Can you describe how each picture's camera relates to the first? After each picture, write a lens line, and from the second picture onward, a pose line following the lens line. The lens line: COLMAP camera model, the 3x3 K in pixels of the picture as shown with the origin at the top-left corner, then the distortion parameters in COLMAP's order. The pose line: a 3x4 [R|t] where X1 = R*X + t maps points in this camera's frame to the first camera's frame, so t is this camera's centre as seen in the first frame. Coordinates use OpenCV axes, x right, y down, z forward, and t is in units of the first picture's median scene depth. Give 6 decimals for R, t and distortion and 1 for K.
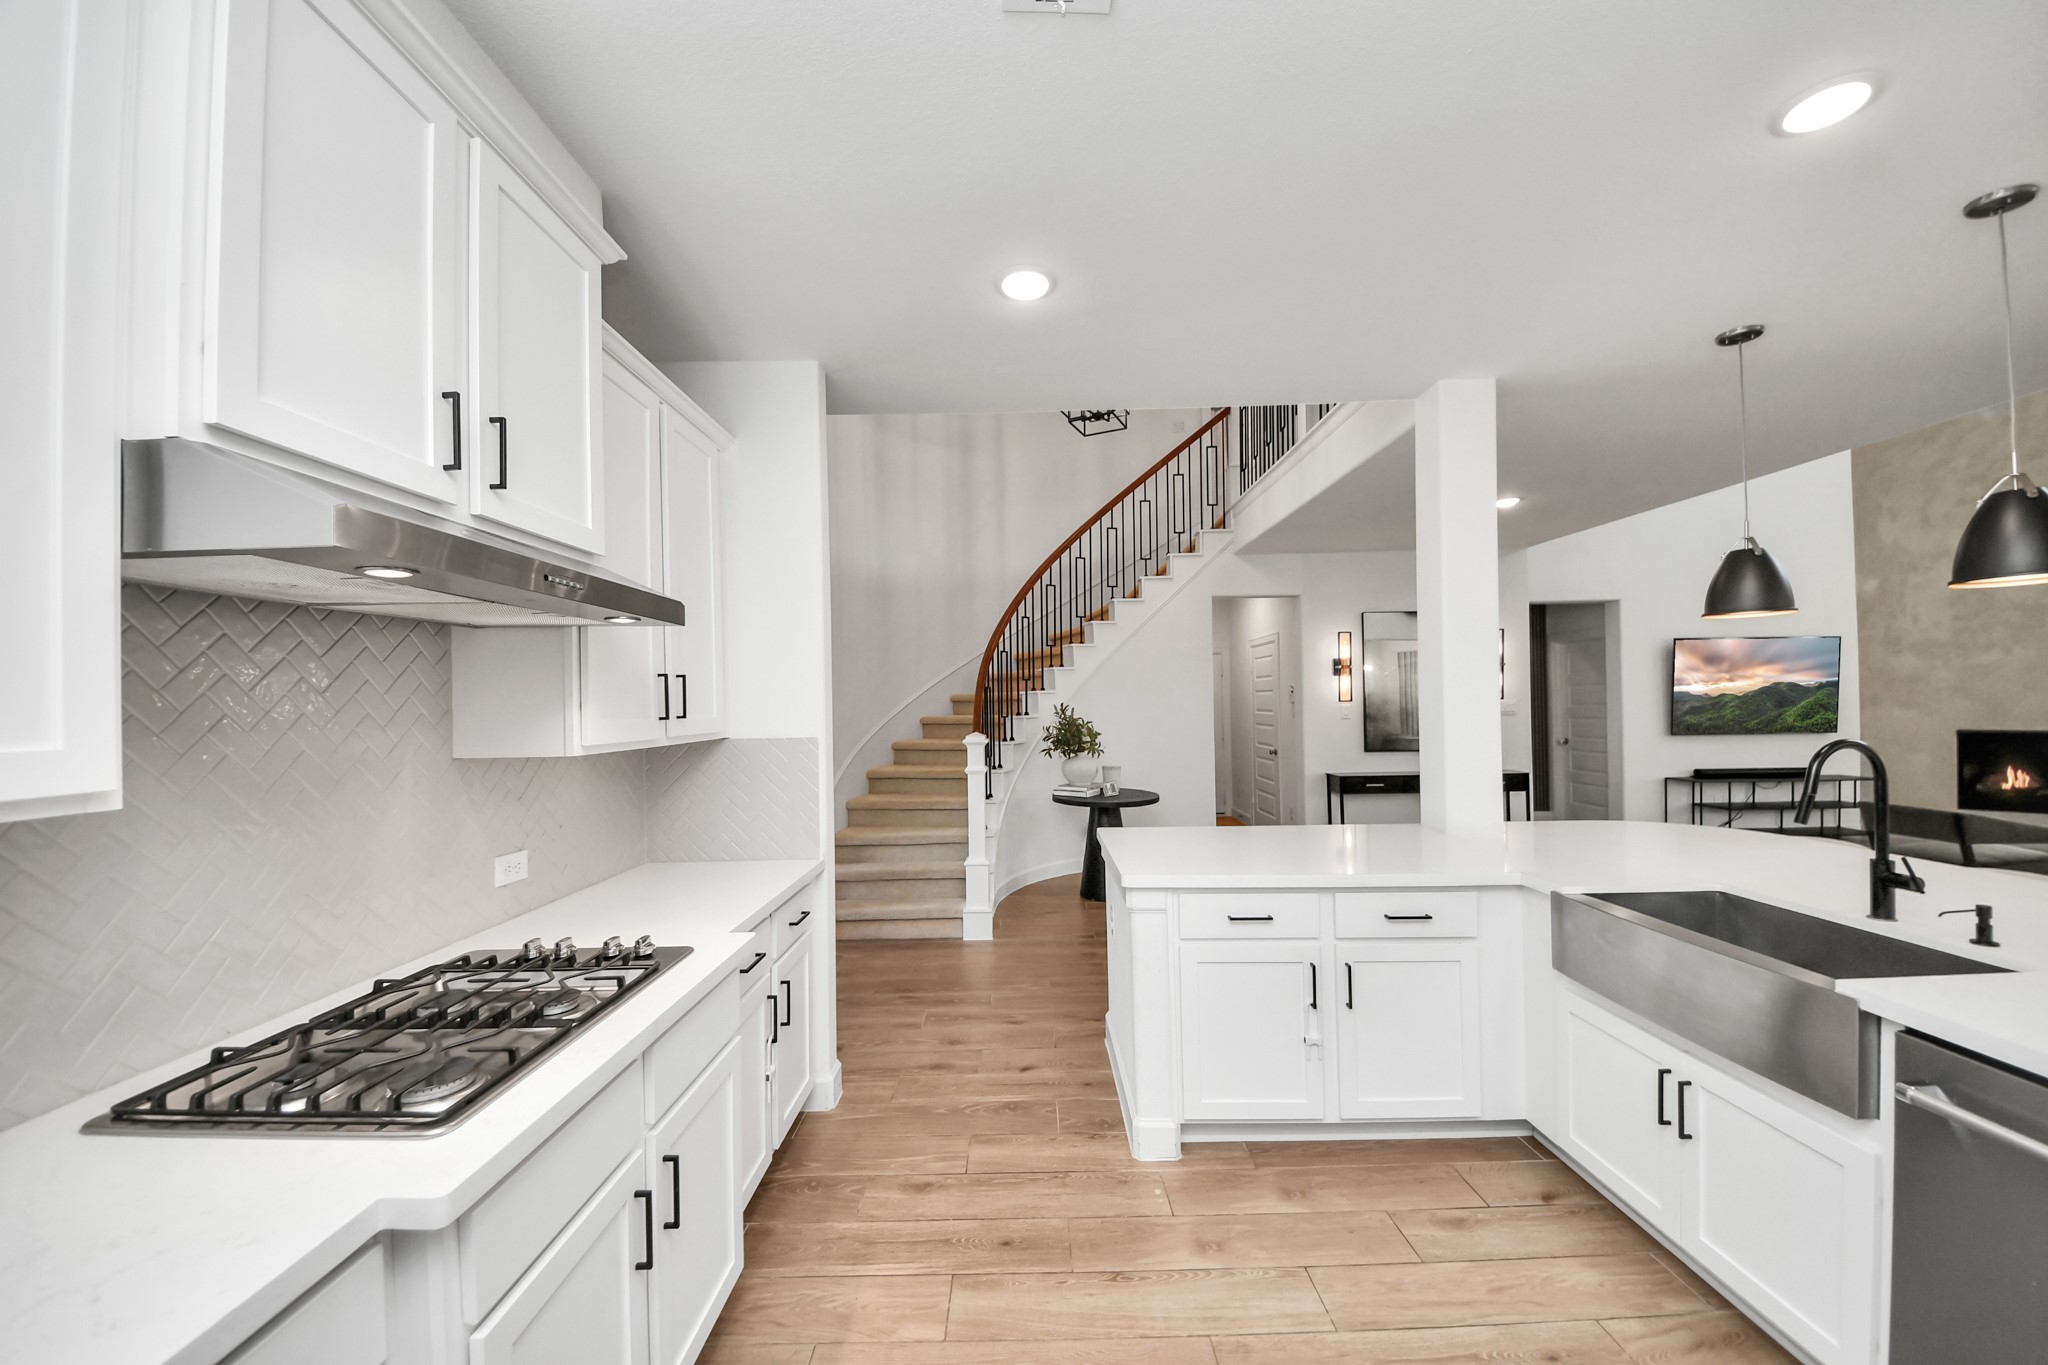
lens RADIAL K [[723.9, 0, 1021.0], [0, 723.9, 698.3], [0, 0, 1]] dist [0.000913, -0.008357]
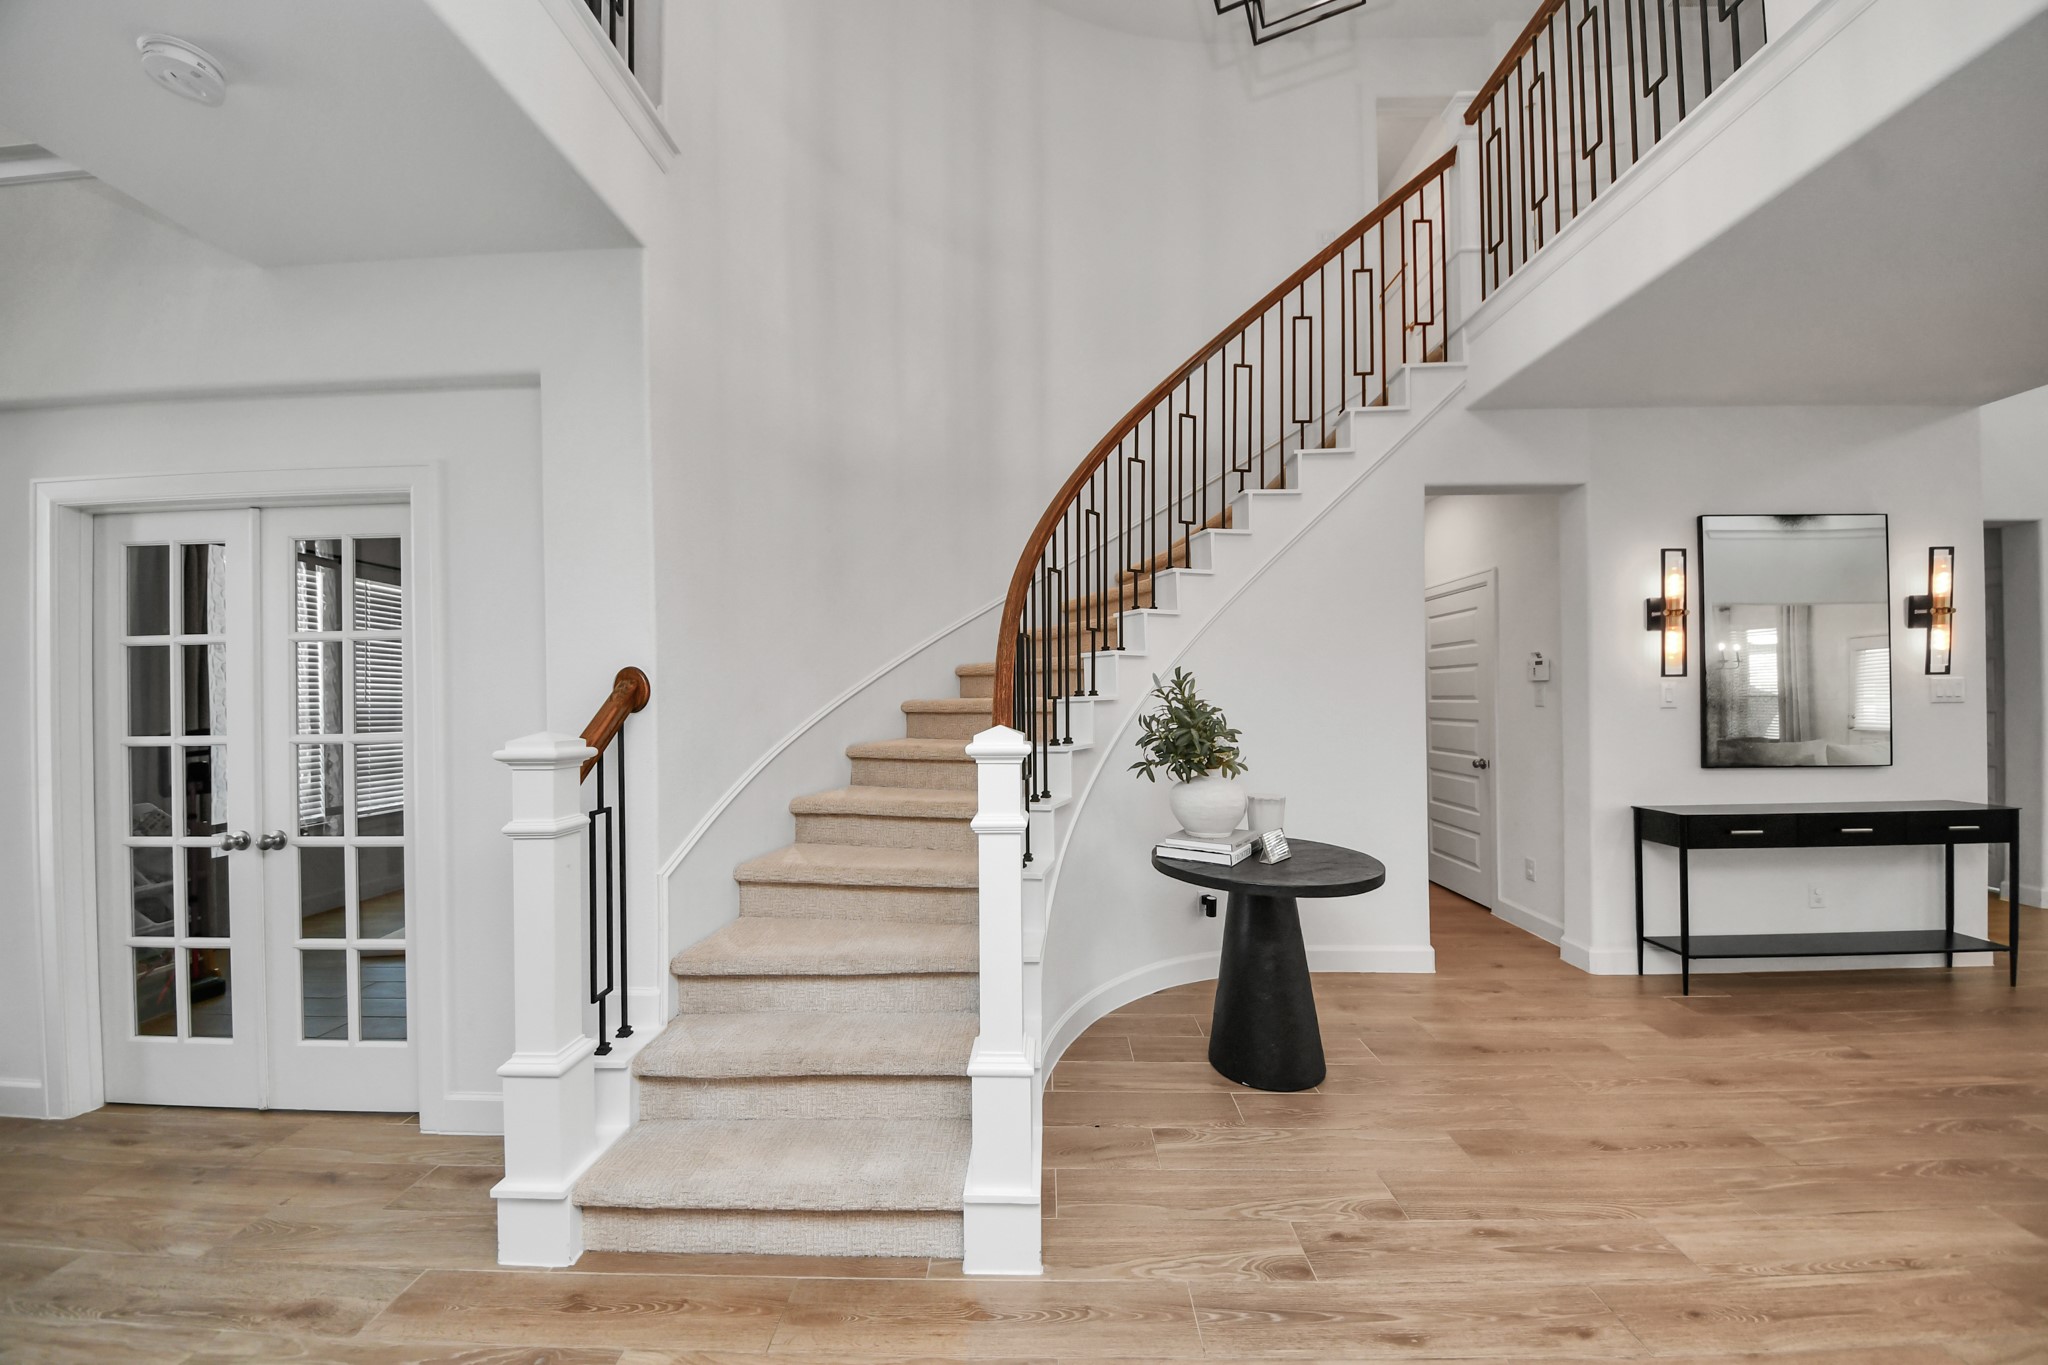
lens RADIAL K [[723.9, 0, 1021.0], [0, 723.9, 698.3], [0, 0, 1]] dist [0.000913, -0.008357]
pose [[0.999616, 0.006882, -0.026831, -0.041579], [-0.006801, 0.999972, 0.003088, 0.031465], [0.026851, -0.002904, 0.999635, 0.618078]]
